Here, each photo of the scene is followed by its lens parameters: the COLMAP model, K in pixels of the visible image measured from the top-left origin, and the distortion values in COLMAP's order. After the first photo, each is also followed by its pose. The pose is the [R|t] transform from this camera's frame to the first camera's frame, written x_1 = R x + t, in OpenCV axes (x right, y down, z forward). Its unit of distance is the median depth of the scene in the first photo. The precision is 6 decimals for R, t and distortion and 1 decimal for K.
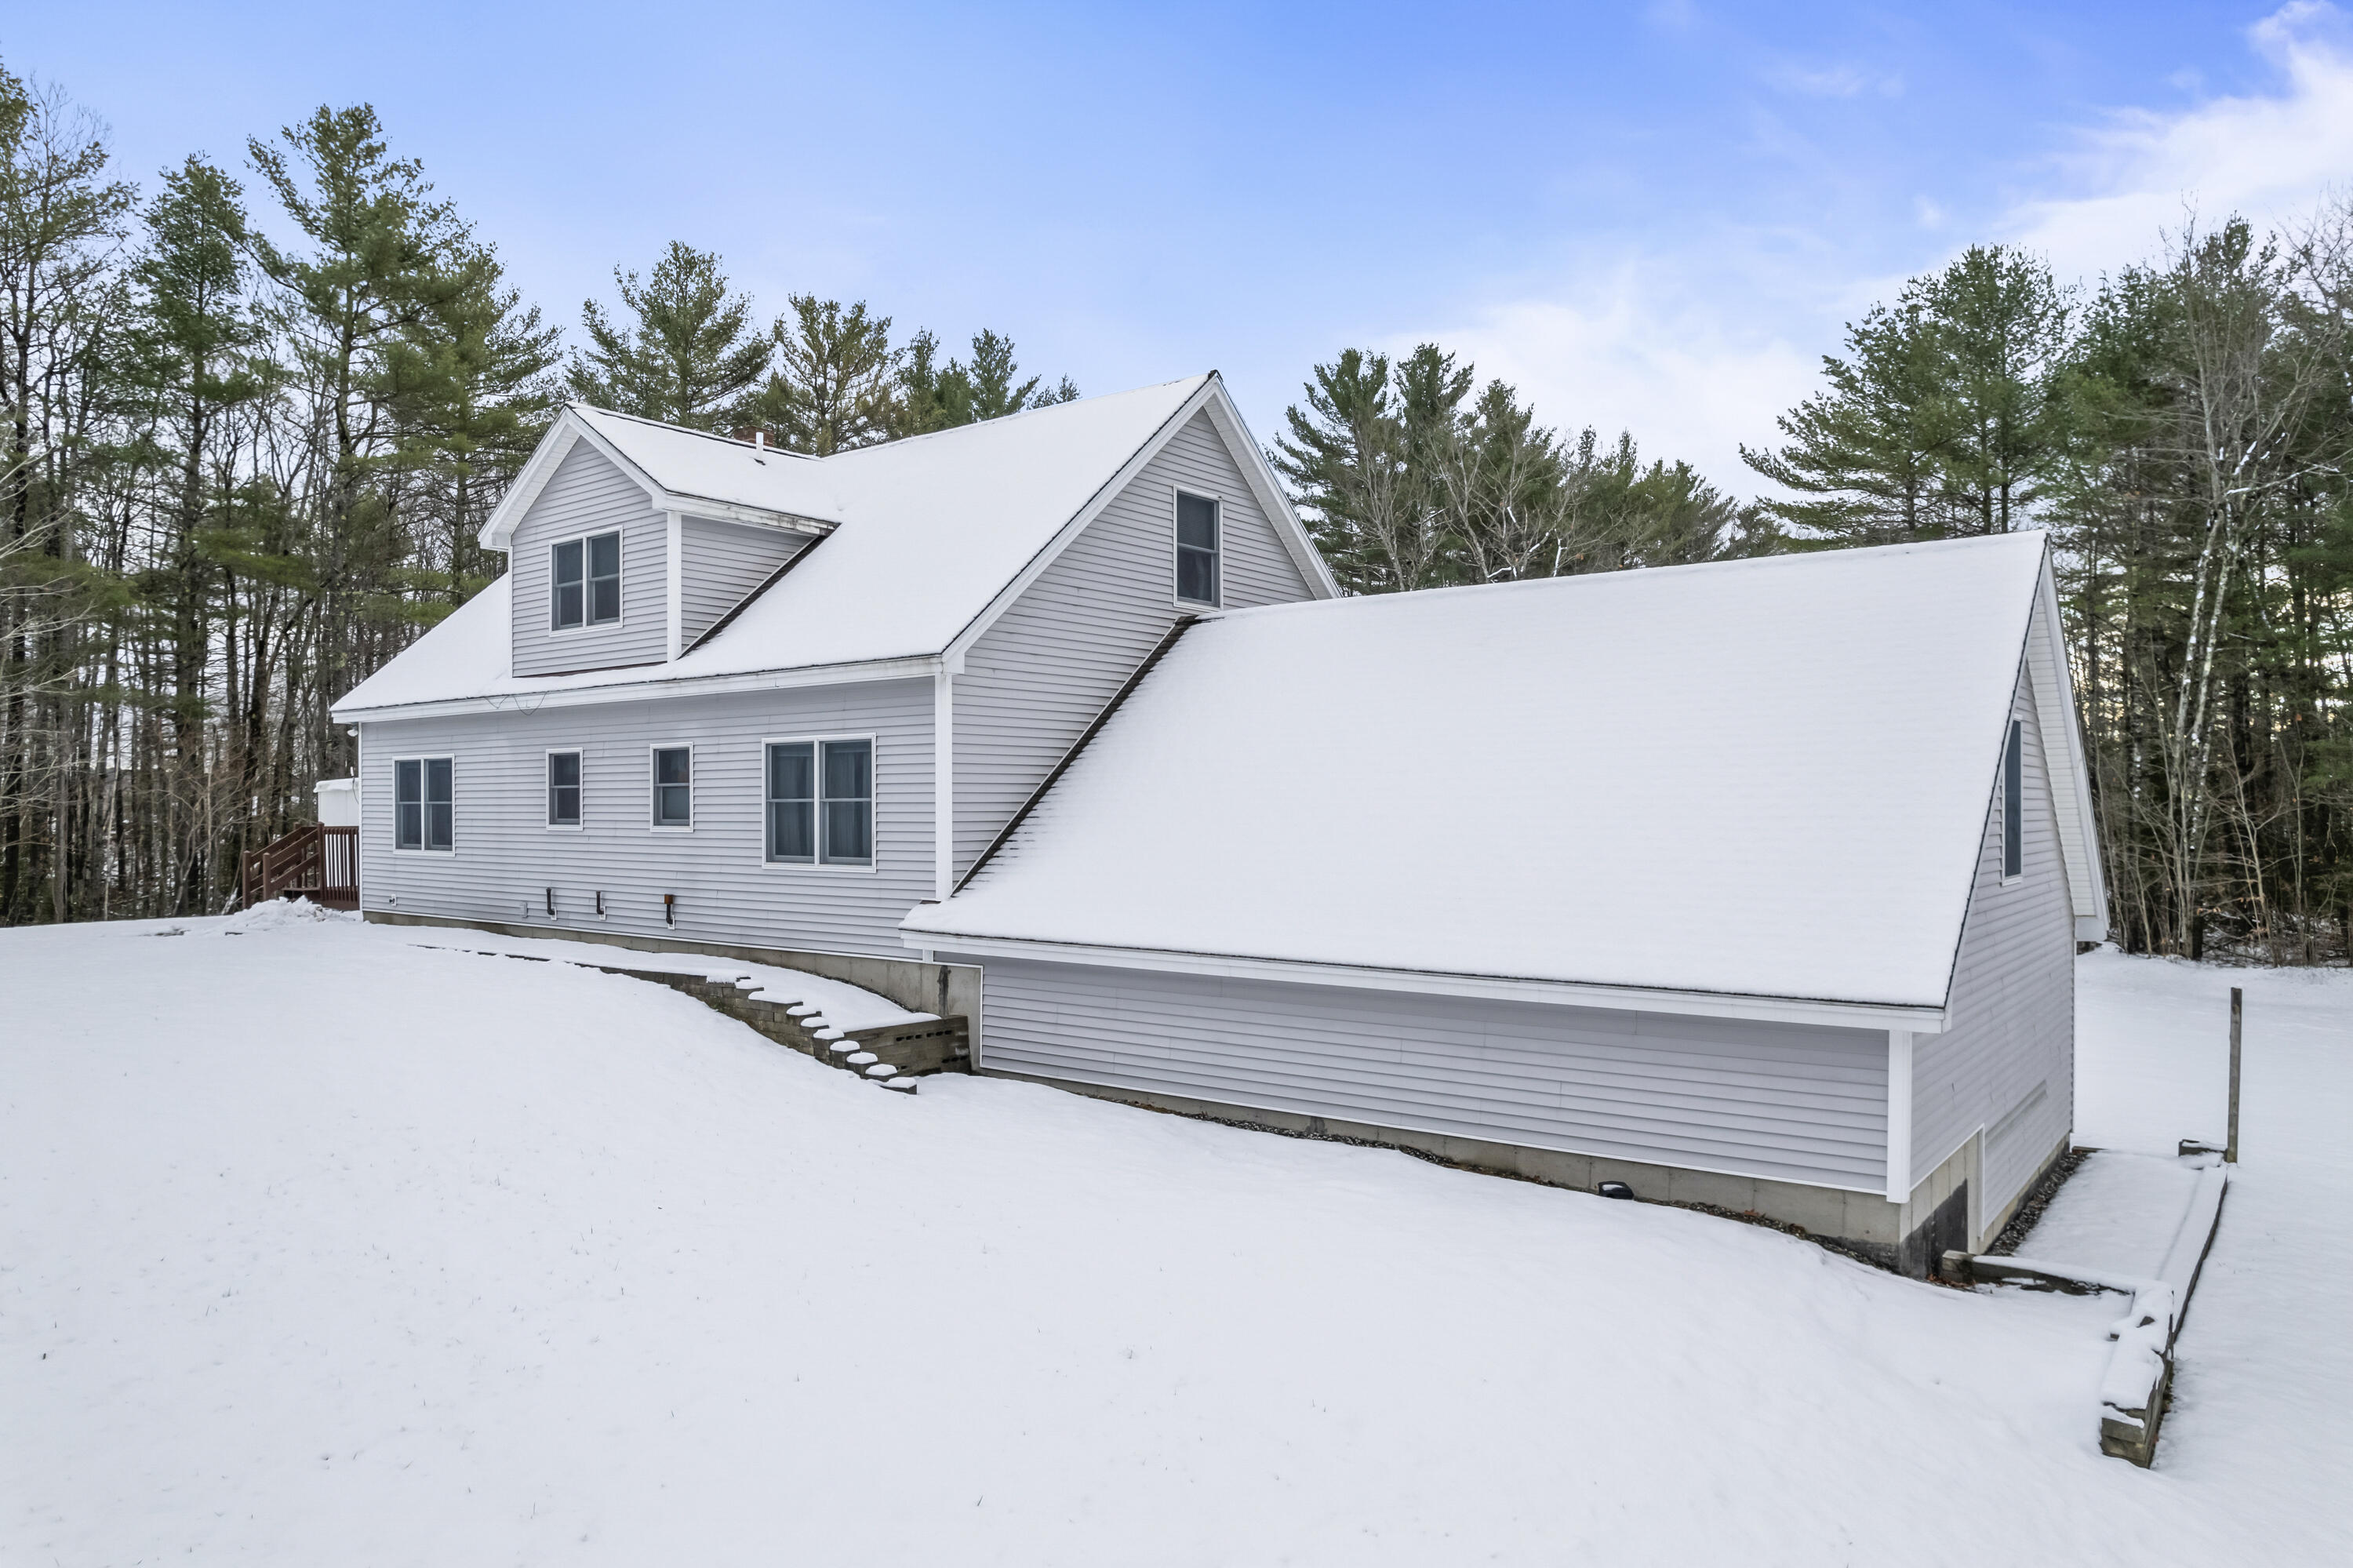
lens RADIAL K [[1519.0, 0, 1180.3], [0, 1519.0, 783.5], [0, 0, 1]] dist [-0.070481, 0.056408]
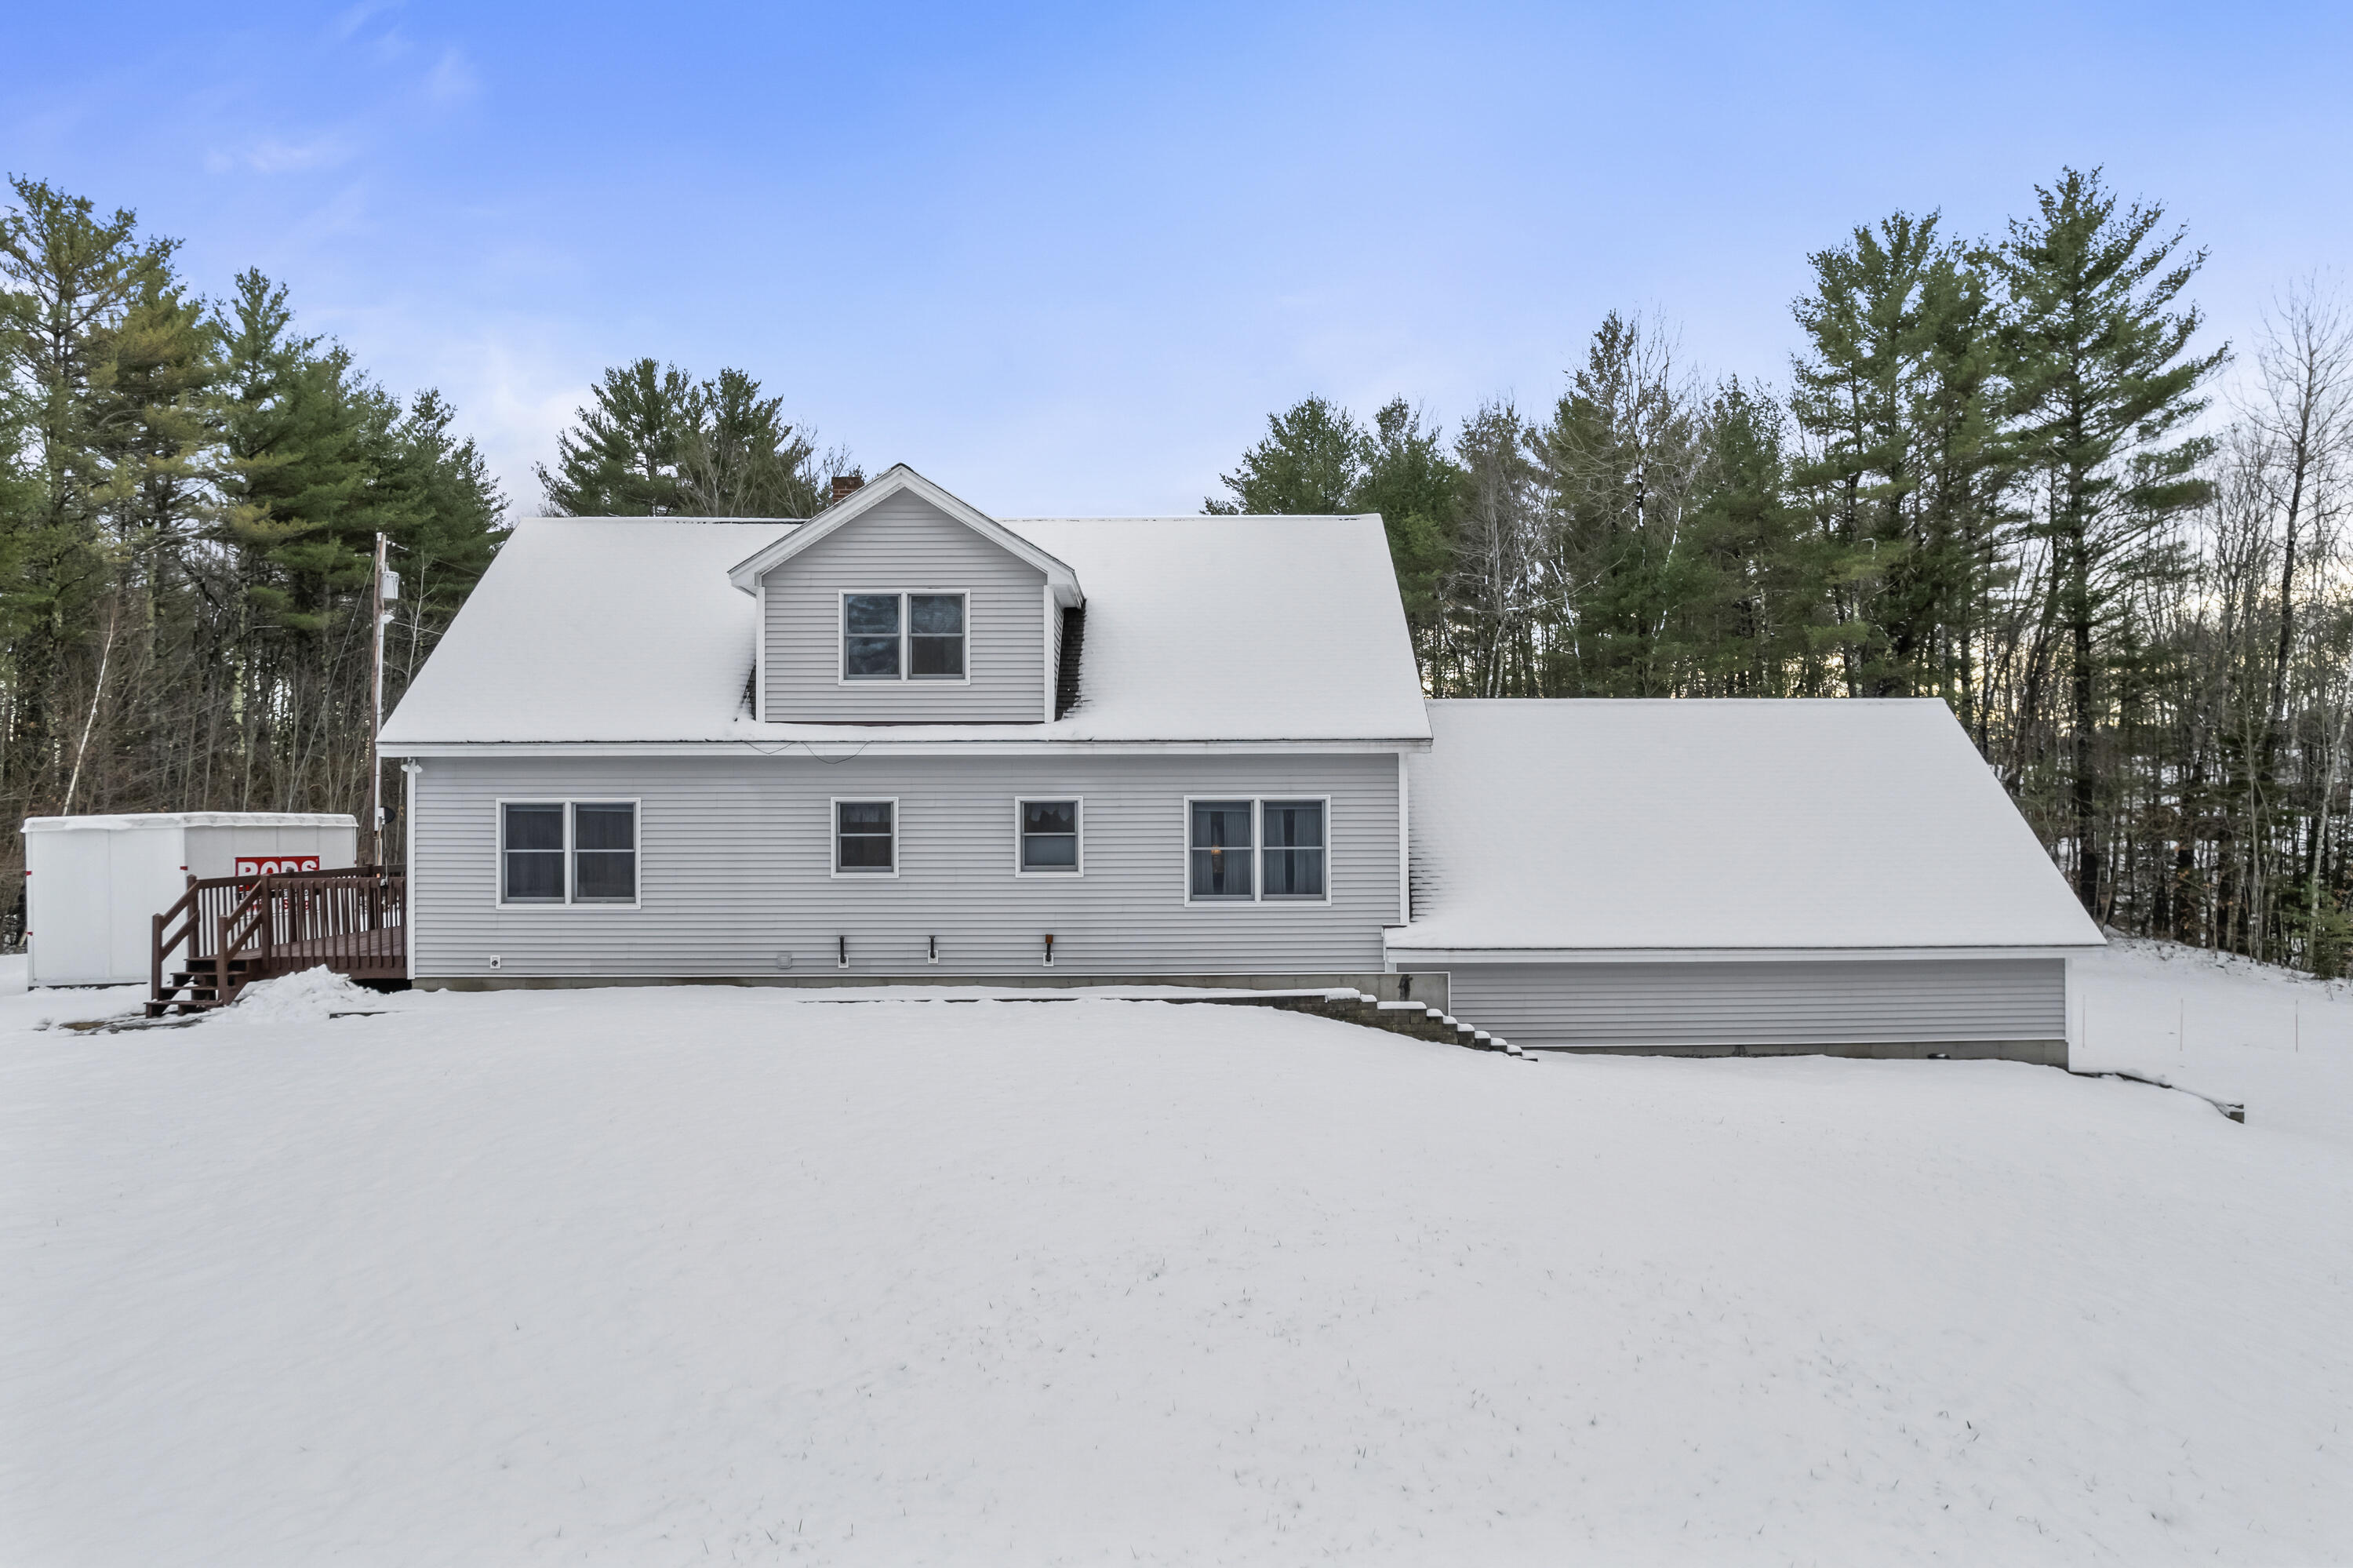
lens RADIAL K [[1519.0, 0, 1180.3], [0, 1519.0, 783.5], [0, 0, 1]] dist [-0.070481, 0.056408]
pose [[0.787603, 0.009242, 0.616114, -0.931491], [-0.006605, 0.999957, -0.006556, -0.029170], [-0.616148, 0.001095, 0.787630, 0.071847]]
